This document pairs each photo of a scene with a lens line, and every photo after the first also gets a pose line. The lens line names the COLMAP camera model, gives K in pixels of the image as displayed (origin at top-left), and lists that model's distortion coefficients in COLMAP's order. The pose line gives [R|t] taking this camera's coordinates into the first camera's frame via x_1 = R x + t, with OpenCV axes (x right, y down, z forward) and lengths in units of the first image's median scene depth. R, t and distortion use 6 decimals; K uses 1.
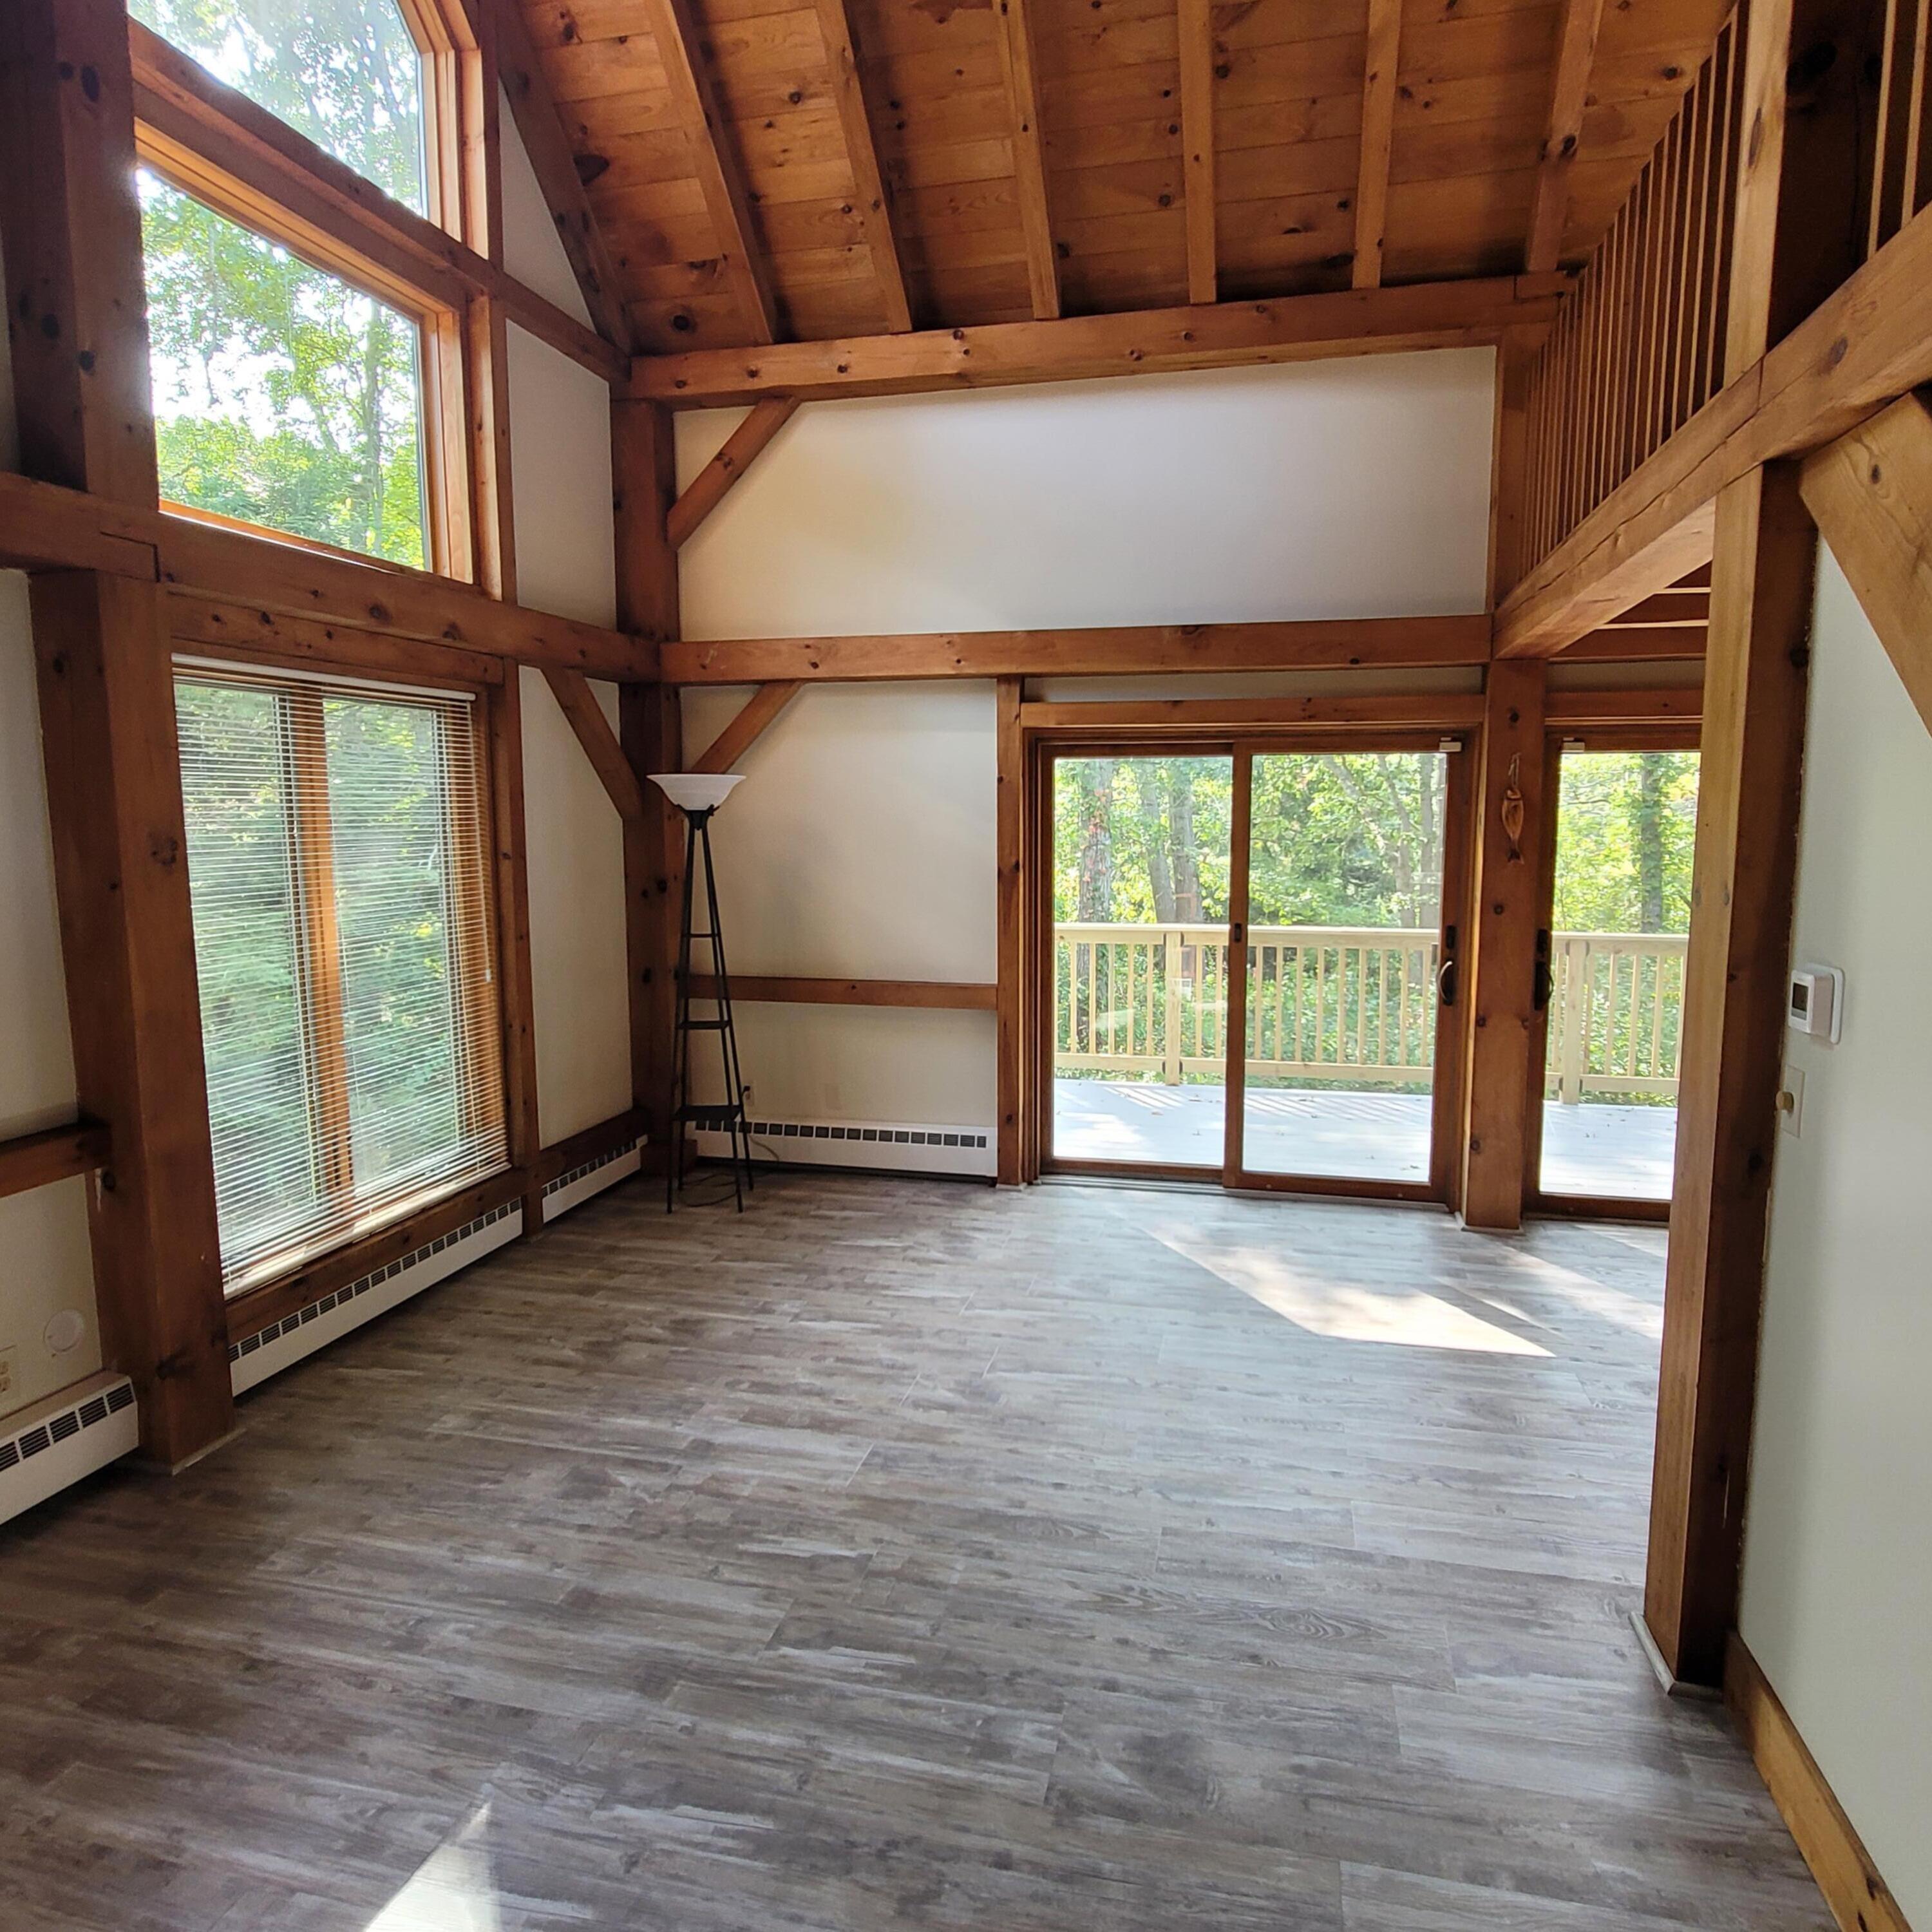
lens RADIAL K [[1260.8, 0, 965.3], [0, 1260.8, 950.4], [0, 0, 1]] dist [0.001260, -0.002526]
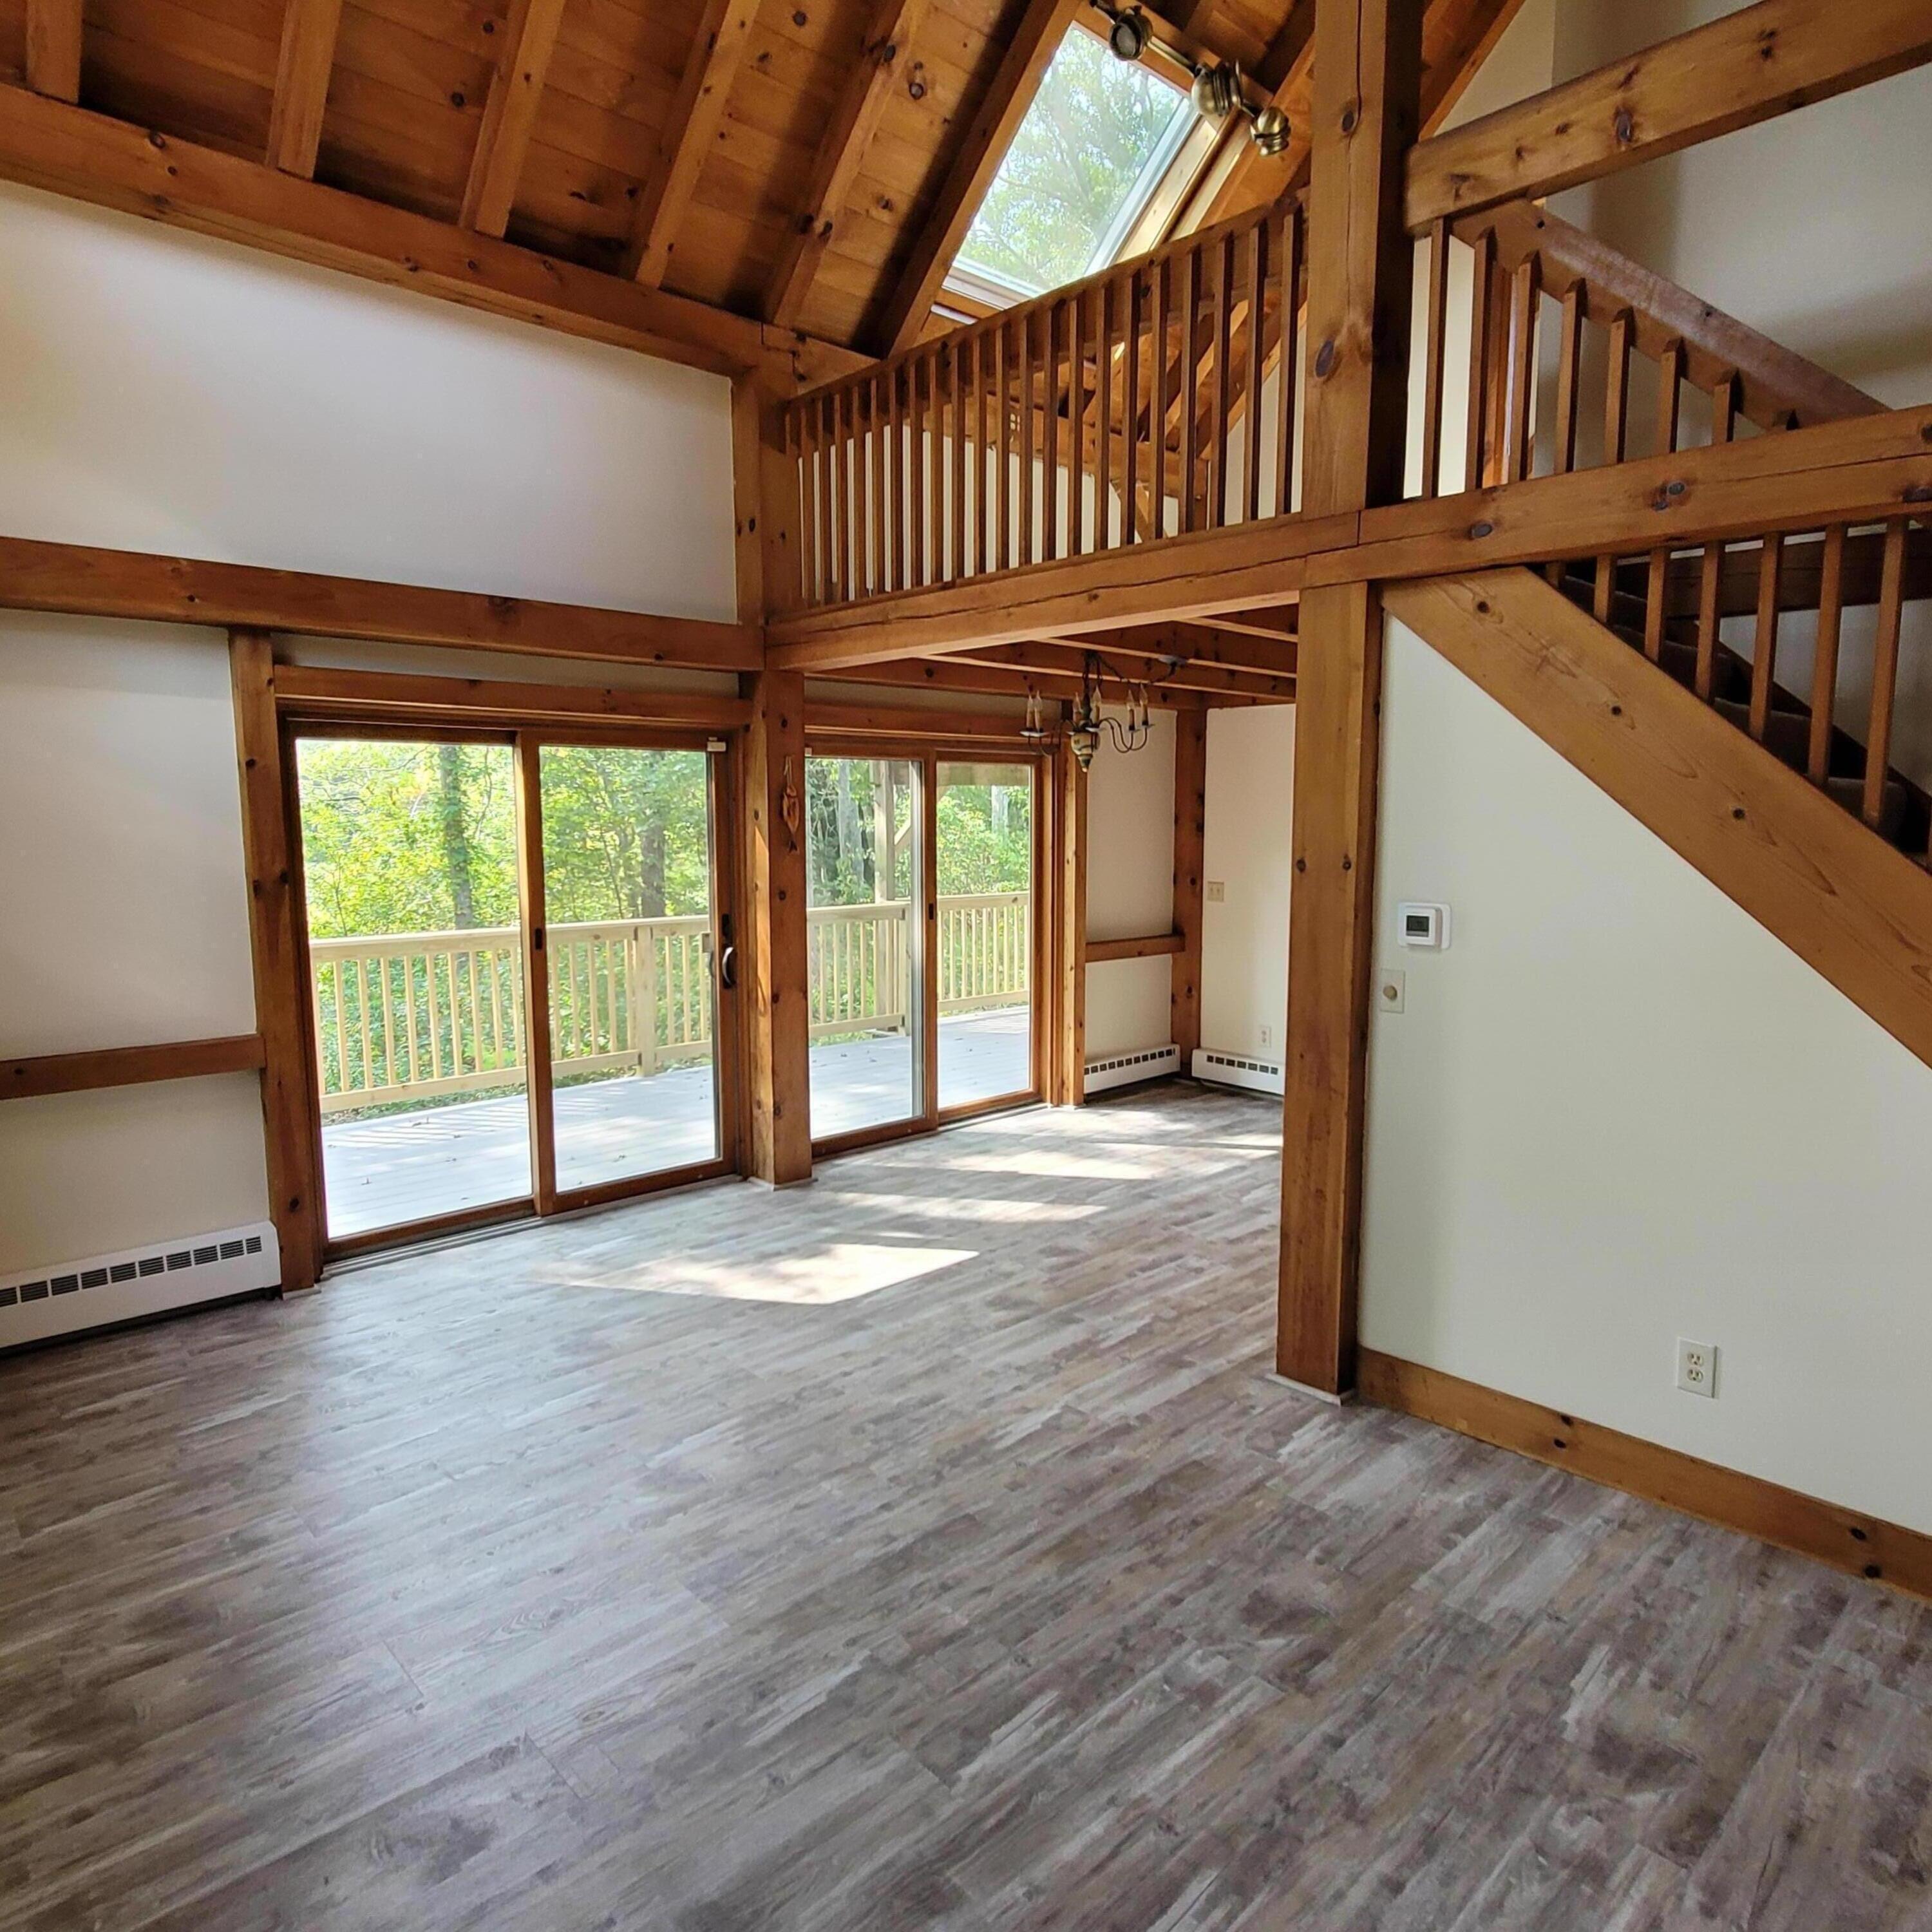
lens RADIAL K [[1260.8, 0, 965.4], [0, 1260.8, 952.7], [0, 0, 1]] dist [0.001260, -0.002526]
pose [[0.544836, -0.092338, 0.833443, -0.413348], [0.089041, 0.994670, 0.051992, -0.025786], [-0.833802, 0.045883, 0.550154, 0.252783]]
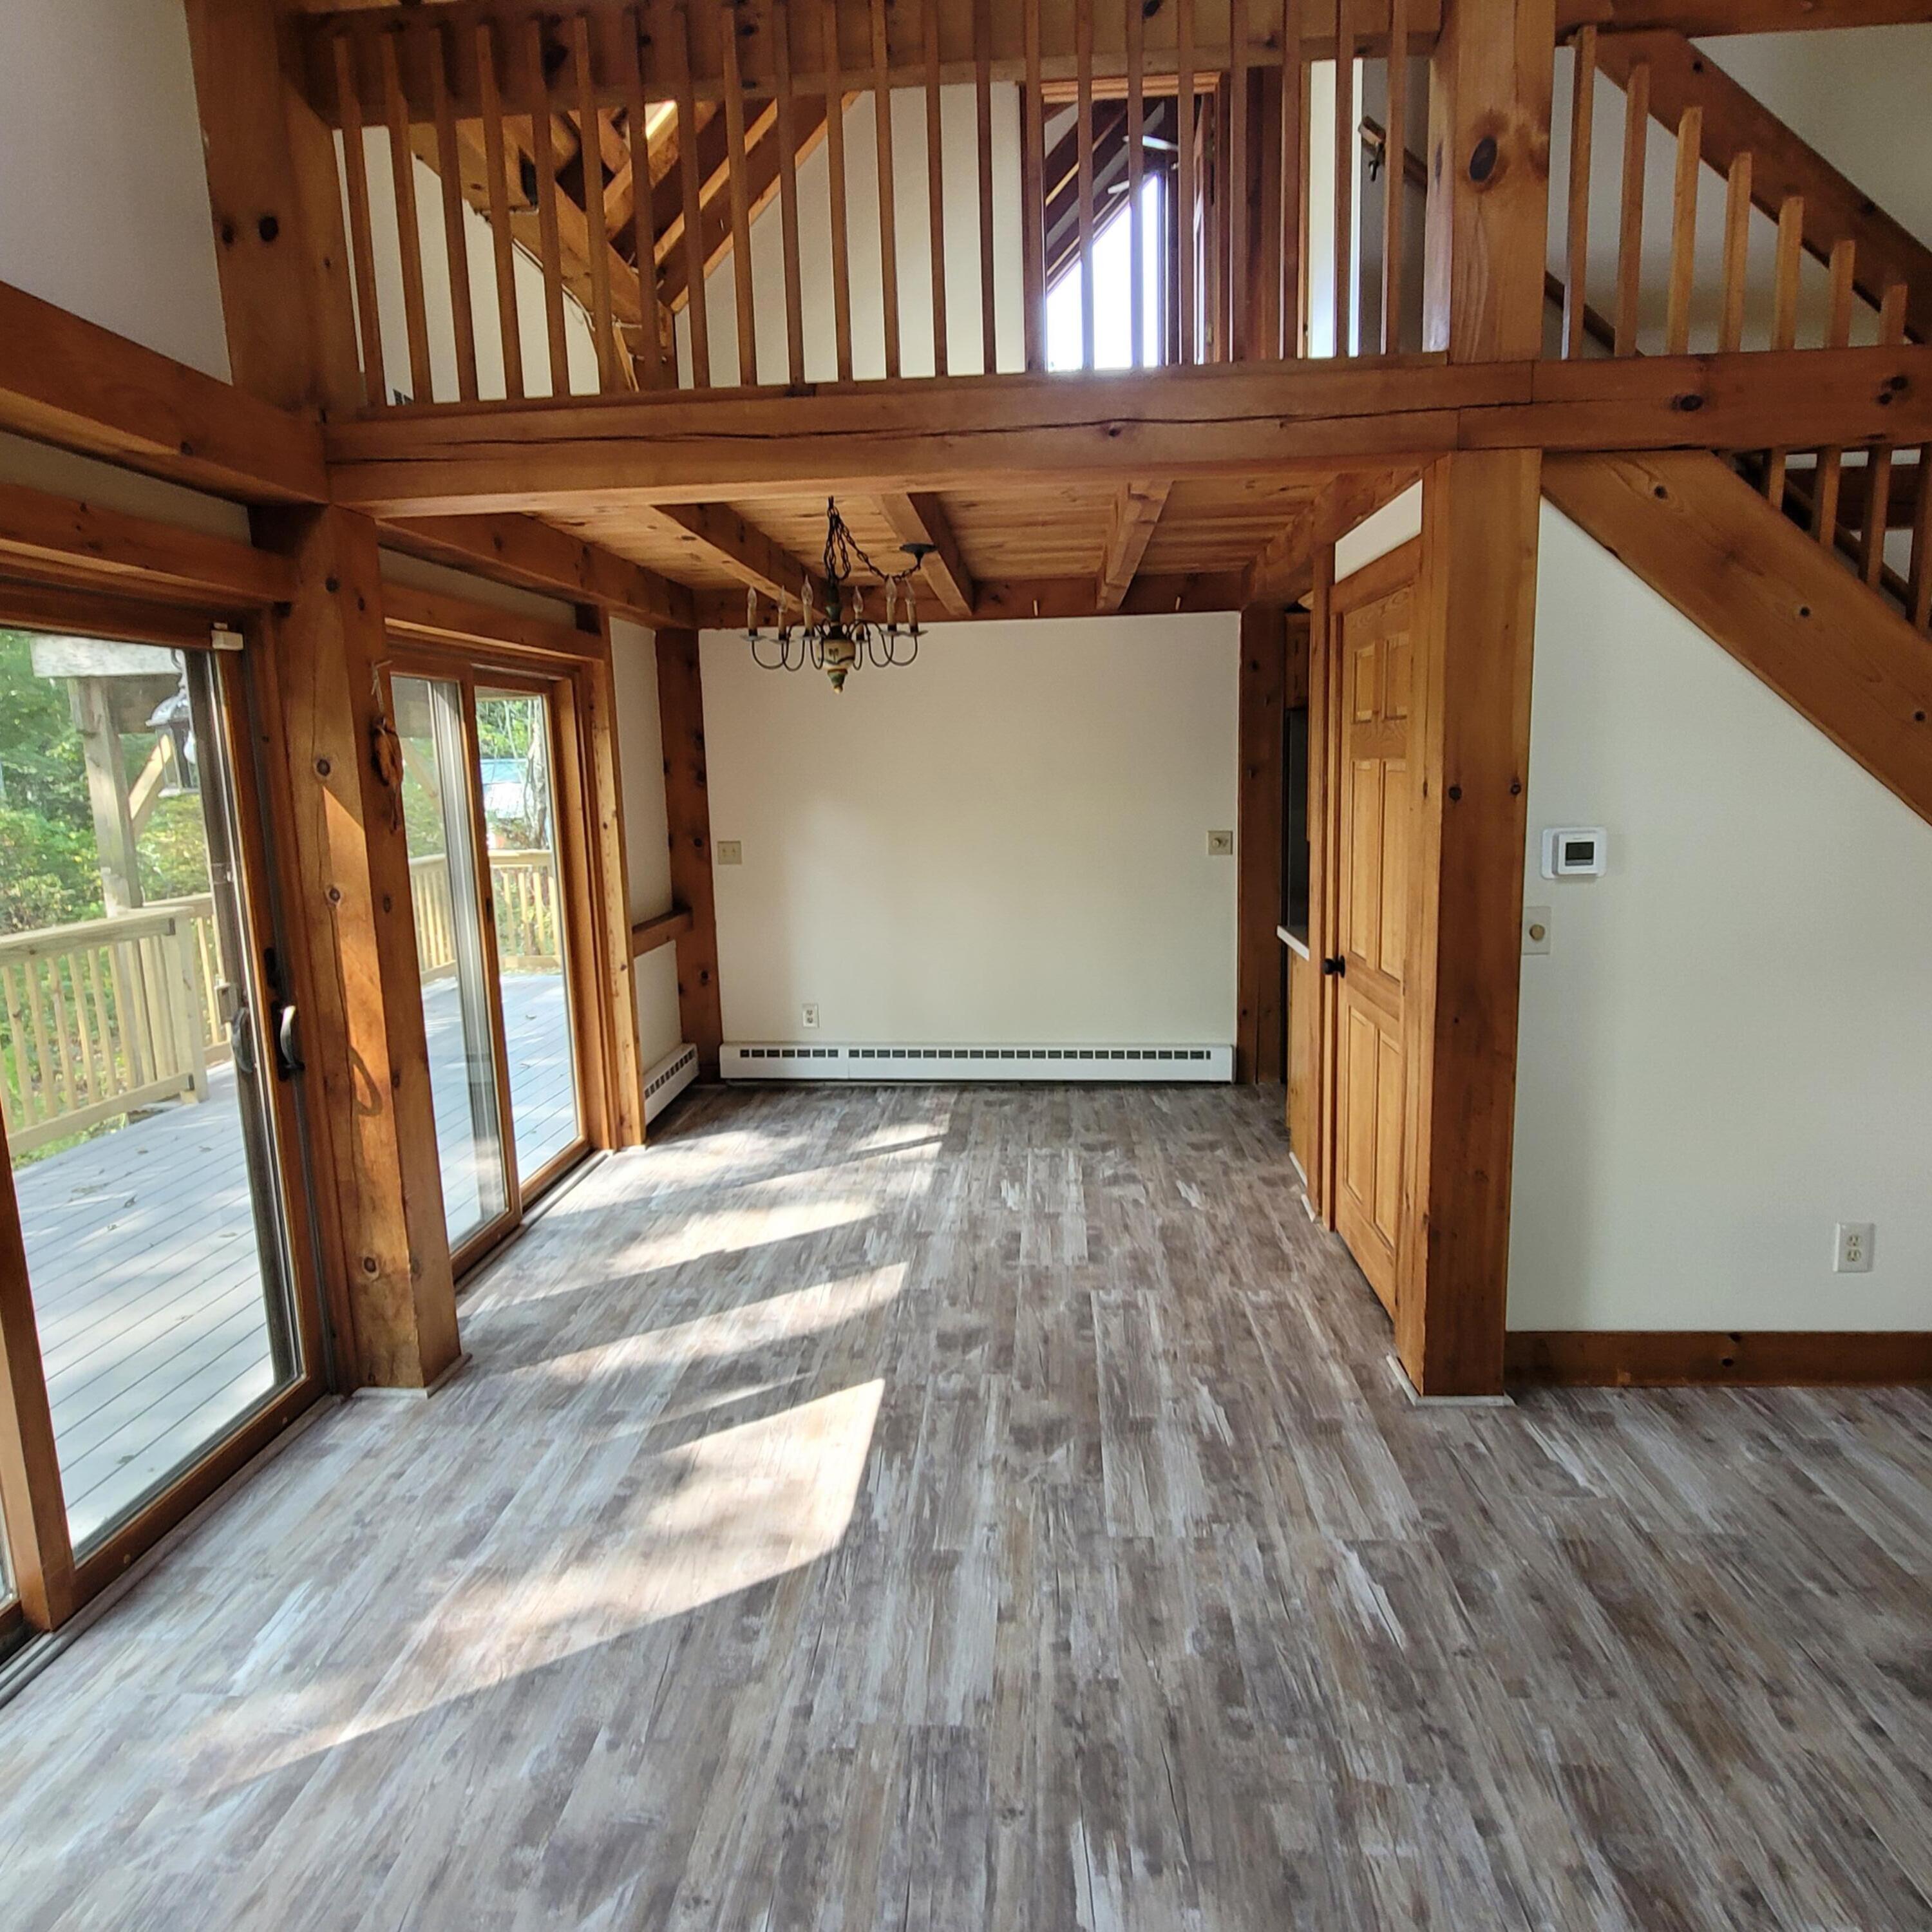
lens RADIAL K [[1260.8, 0, 970.9], [0, 1260.8, 956.7], [0, 0, 1]] dist [0.001260, -0.002526]
pose [[-0.176533, -0.149759, 0.972835, -0.258878], [0.133010, 0.975663, 0.174330, -0.078390], [-0.975266, 0.160171, -0.152317, 0.799167]]
